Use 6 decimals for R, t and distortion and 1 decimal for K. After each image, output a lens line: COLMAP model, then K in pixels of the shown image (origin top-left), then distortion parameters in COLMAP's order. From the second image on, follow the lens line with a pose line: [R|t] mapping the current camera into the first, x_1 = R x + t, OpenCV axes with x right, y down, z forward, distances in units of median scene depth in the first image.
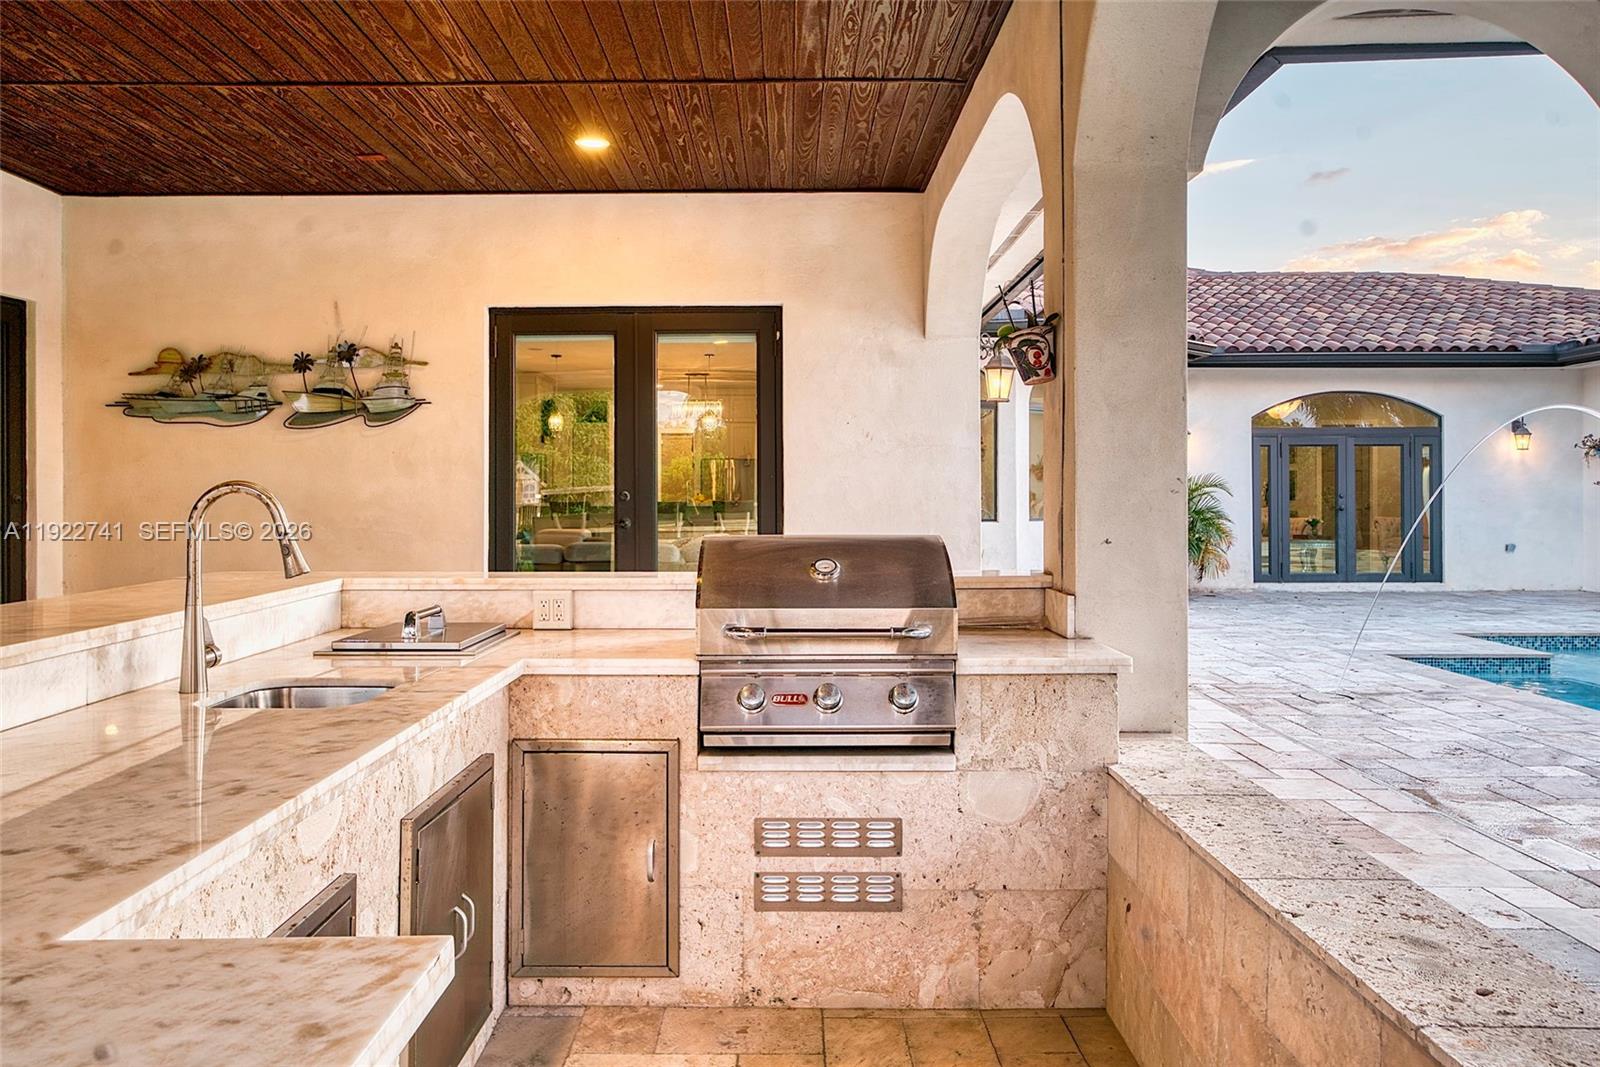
lens RADIAL K [[1231.0, 0, 797.8], [0, 1231.0, 526.4], [0, 0, 1]] dist [0.028917, -0.000717]
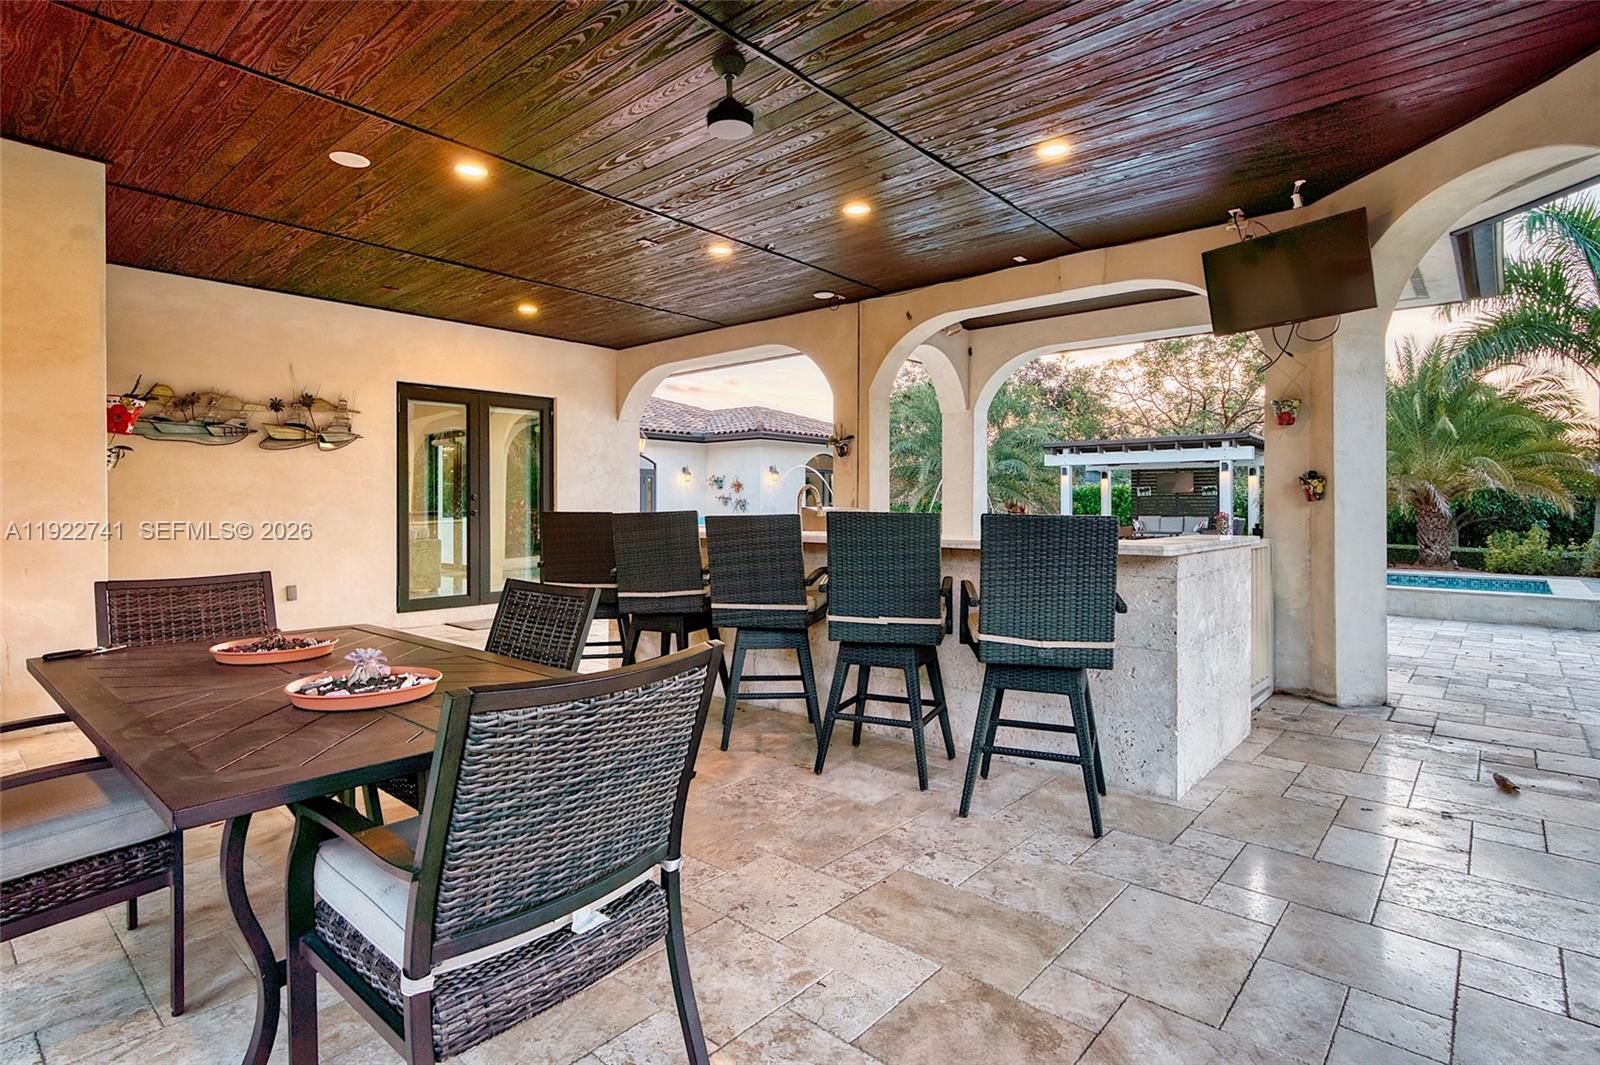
lens RADIAL K [[801.5, 0, 799.3], [0, 801.5, 522.2], [0, 0, 1]] dist [0.000245, 0.000138]
pose [[0.659769, -0.012089, 0.751371, -0.701435], [0.013870, 0.999896, 0.003909, 0.012204], [-0.751340, 0.007843, 0.659869, -0.093547]]
